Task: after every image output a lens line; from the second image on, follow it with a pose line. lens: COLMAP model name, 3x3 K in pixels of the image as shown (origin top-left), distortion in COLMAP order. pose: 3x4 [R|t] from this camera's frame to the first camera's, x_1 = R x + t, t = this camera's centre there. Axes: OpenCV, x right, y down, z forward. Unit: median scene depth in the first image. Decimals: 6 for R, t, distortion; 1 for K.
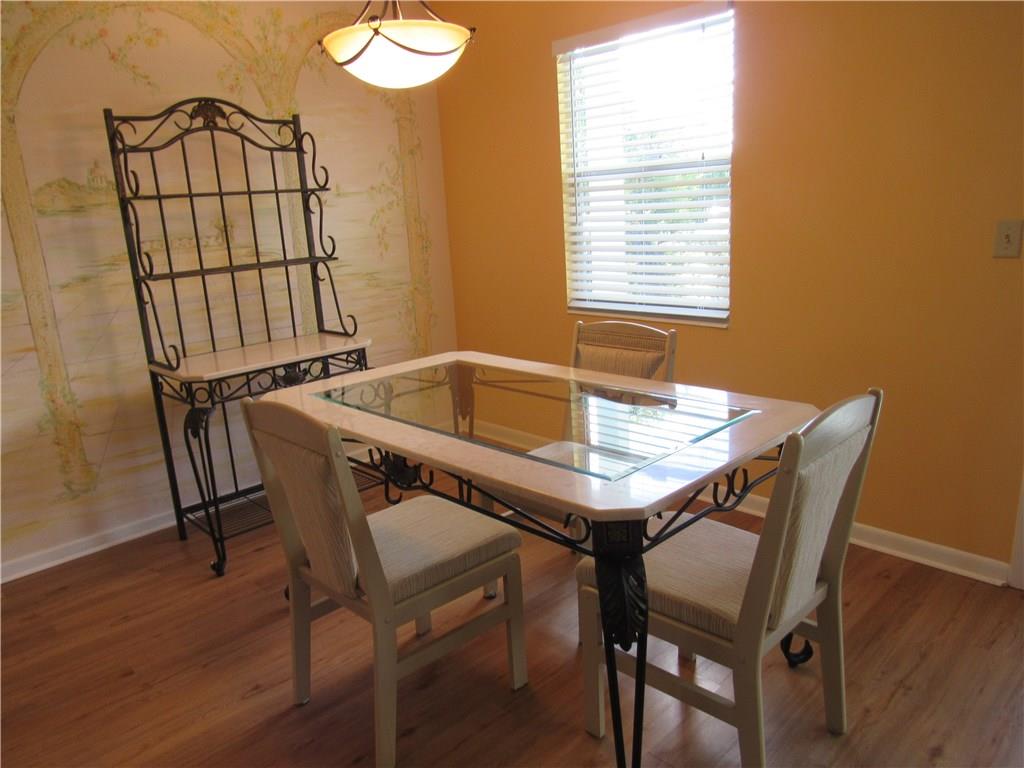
lens RADIAL K [[732.4, 0, 511.1], [0, 732.4, 383.1], [0, 0, 1]] dist [-0.029487, 0.007049]
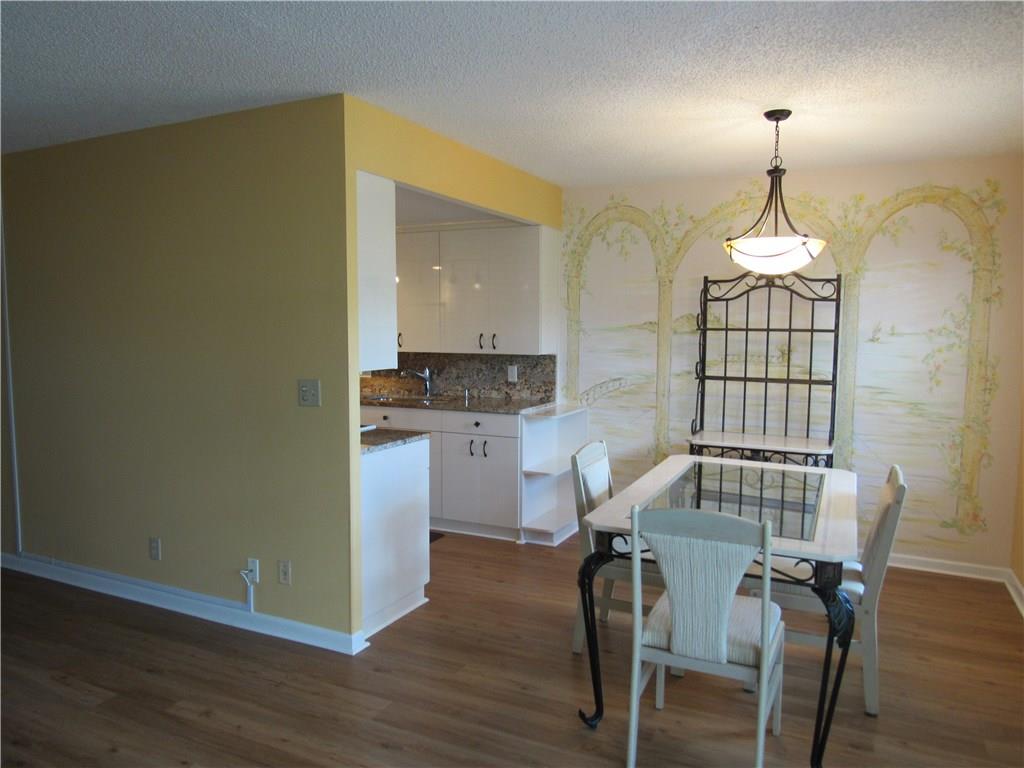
lens RADIAL K [[732.4, 0, 507.8], [0, 732.4, 384.2], [0, 0, 1]] dist [-0.029487, 0.007049]
pose [[0.341057, 0.143058, -0.929093, 0.718882], [-0.257168, 0.964848, 0.054161, -0.088141], [0.904182, 0.220461, 0.365858, 0.013962]]
